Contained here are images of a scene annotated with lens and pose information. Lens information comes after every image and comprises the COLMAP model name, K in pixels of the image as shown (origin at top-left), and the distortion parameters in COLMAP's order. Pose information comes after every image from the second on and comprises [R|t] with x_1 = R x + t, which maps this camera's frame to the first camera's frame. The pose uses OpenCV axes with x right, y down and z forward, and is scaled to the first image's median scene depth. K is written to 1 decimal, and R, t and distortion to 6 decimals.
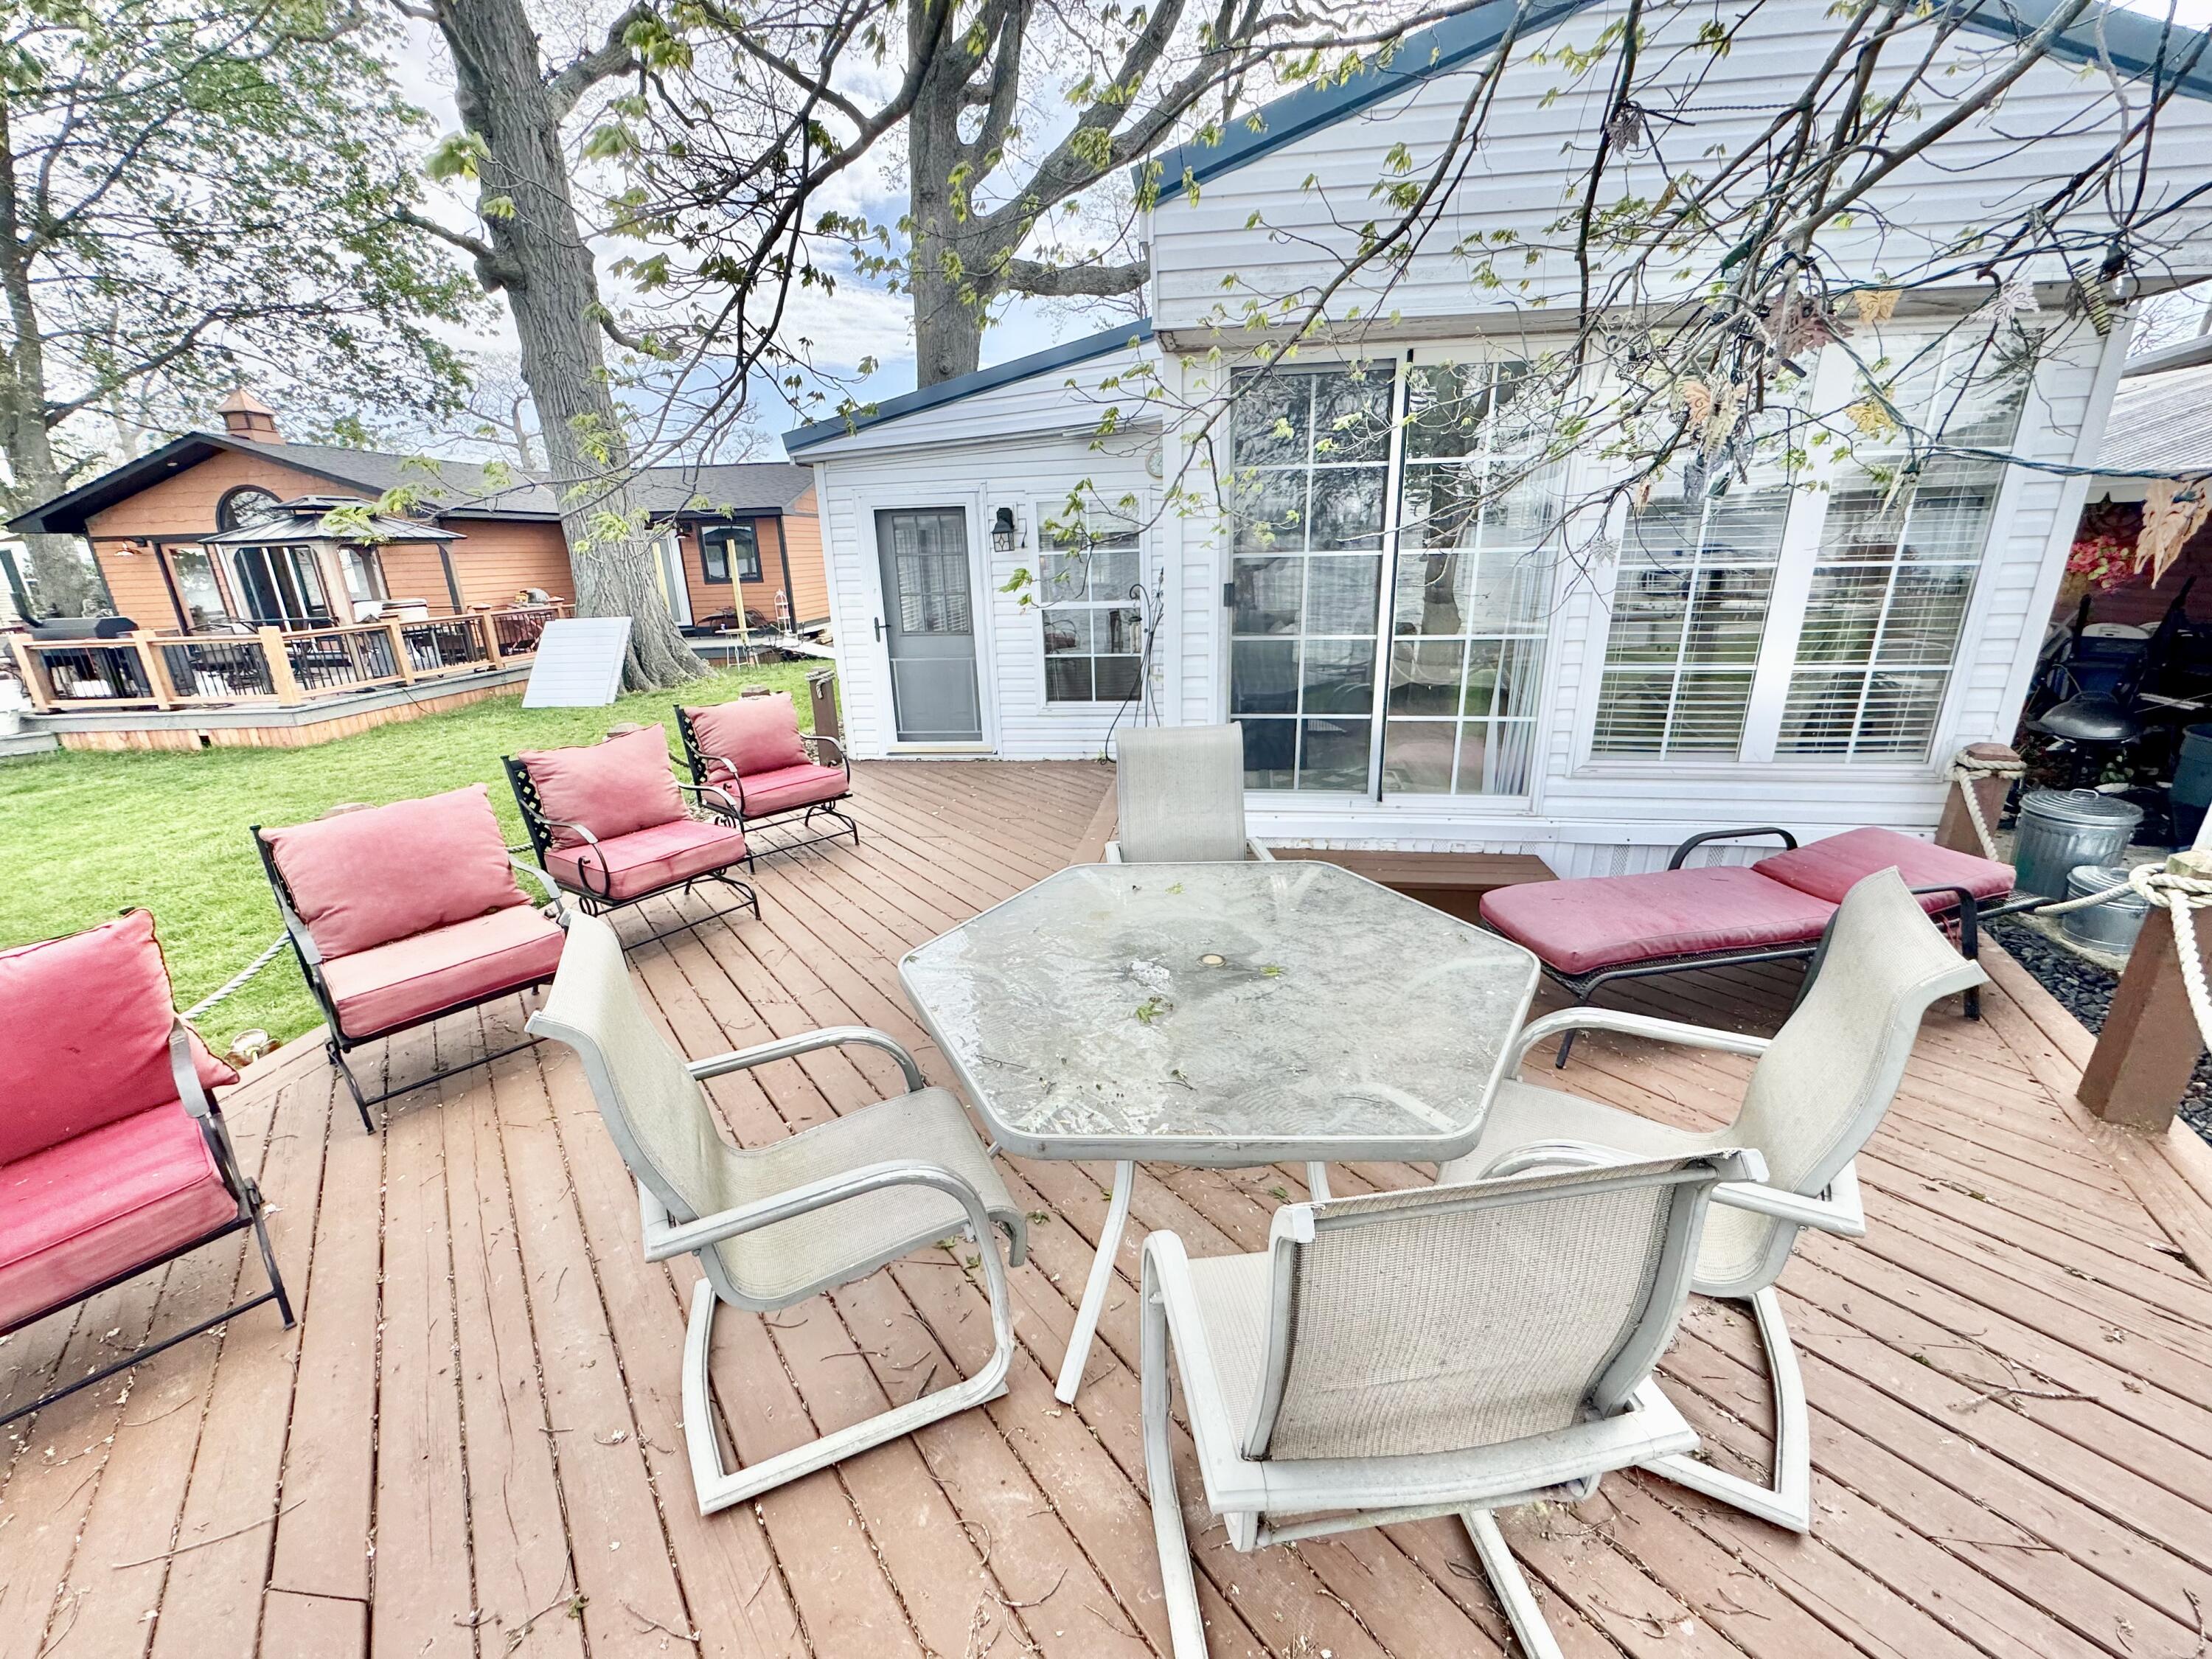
lens RADIAL K [[882.2, 0, 1099.4], [0, 882.2, 837.4], [0, 0, 1]] dist [-0.004569, 0.000697]
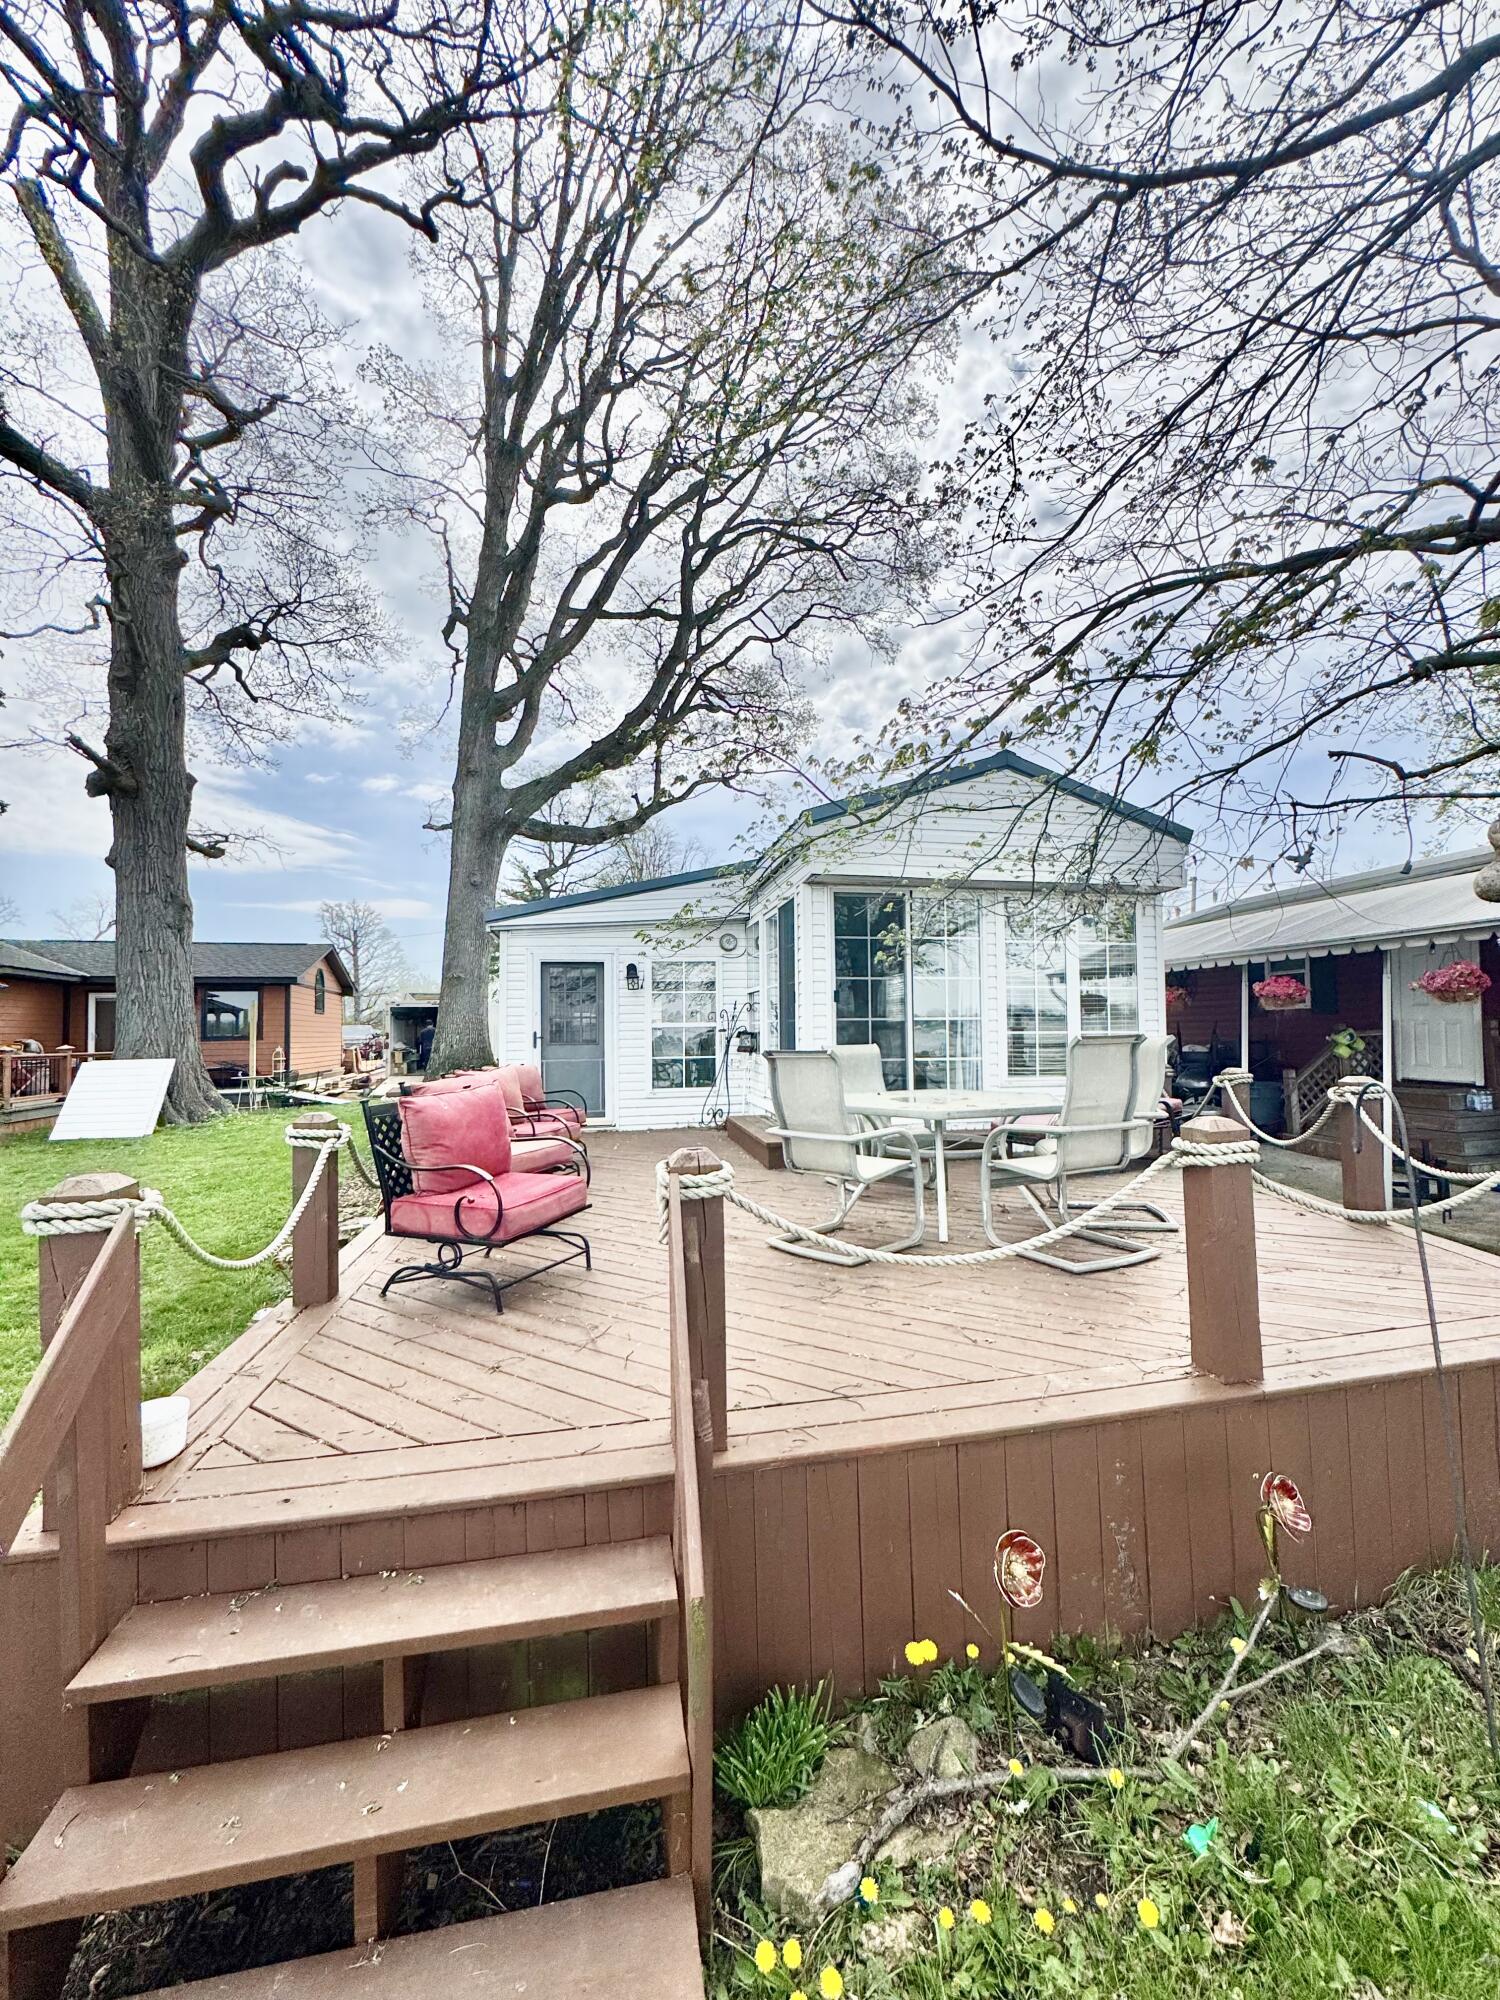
lens RADIAL K [[797.6, 0, 758.8], [0, 797.6, 998.6], [0, 0, 1]] dist [-0.004569, 0.000697]
pose [[0.941206, 0.025684, 0.336855, -0.348527], [0.096940, 0.934641, -0.342123, 0.177491], [-0.323626, 0.354664, 0.877200, -0.272885]]
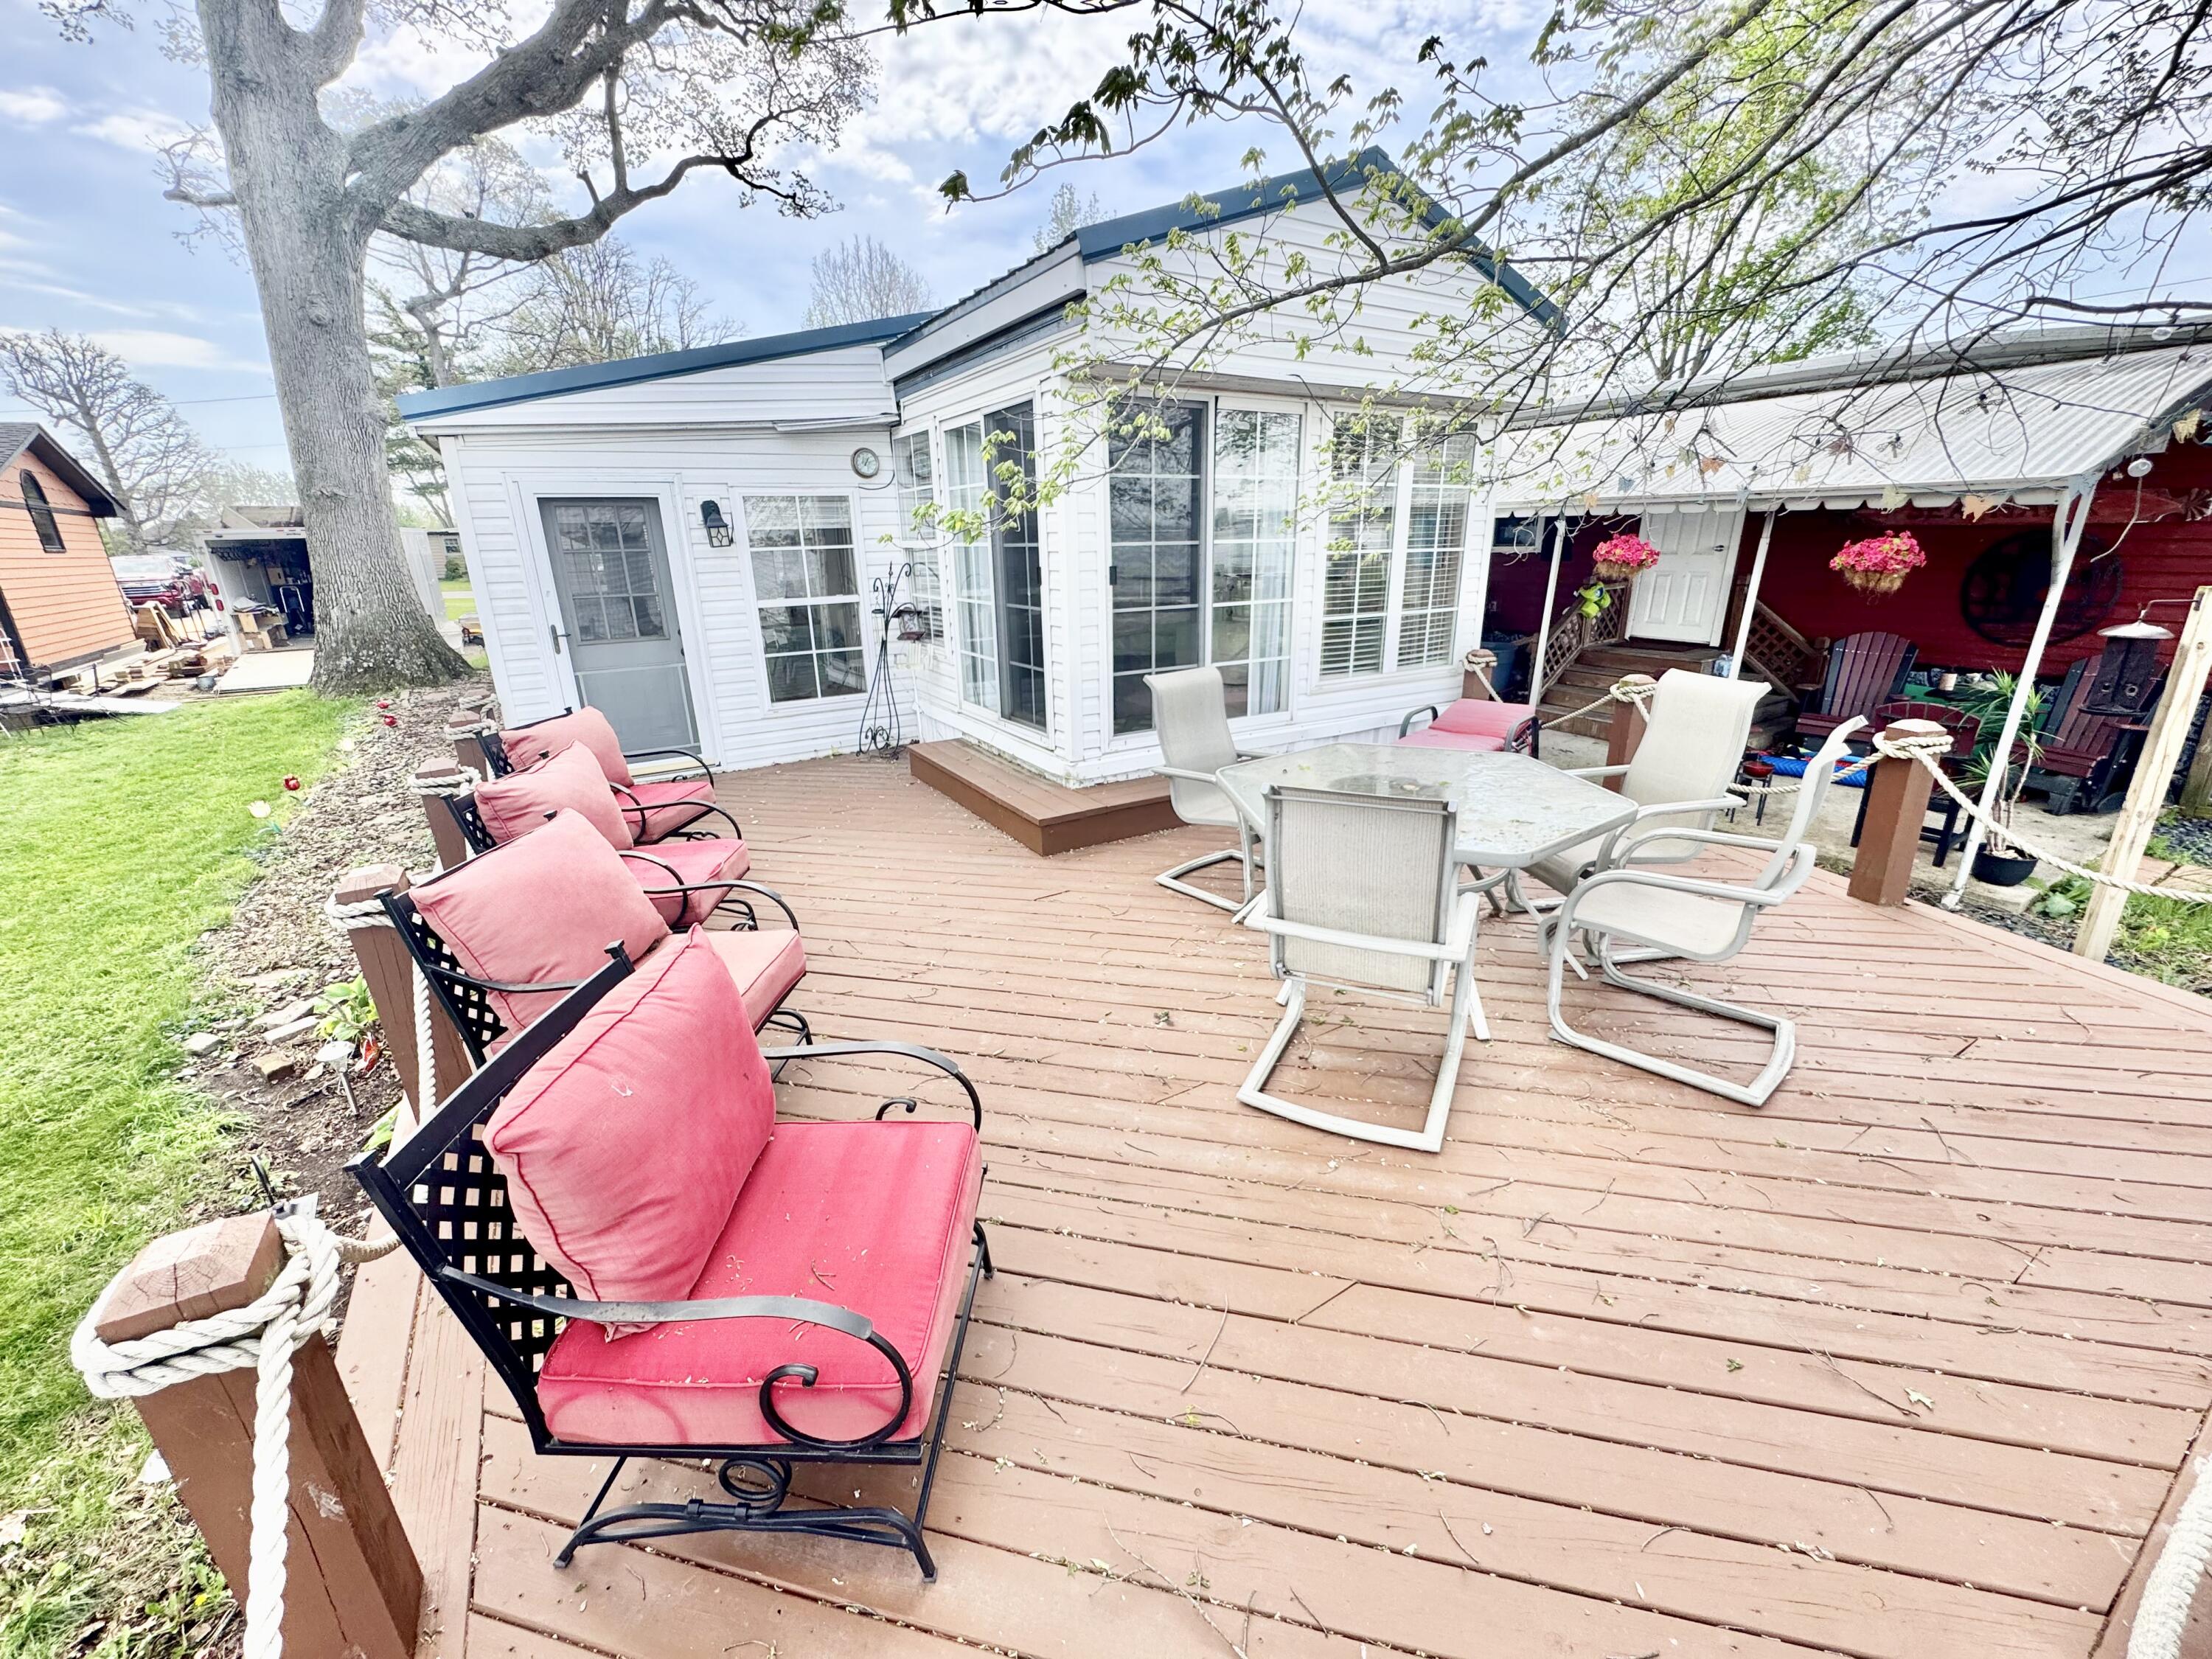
lens RADIAL K [[882.2, 0, 1108.7], [0, 882.2, 826.1], [0, 0, 1]] dist [-0.004569, 0.000697]
pose [[0.772198, -0.191722, 0.605767, -0.388585], [0.202407, 0.977946, 0.051497, 0.002032], [-0.602281, 0.082846, 0.793974, 0.027809]]
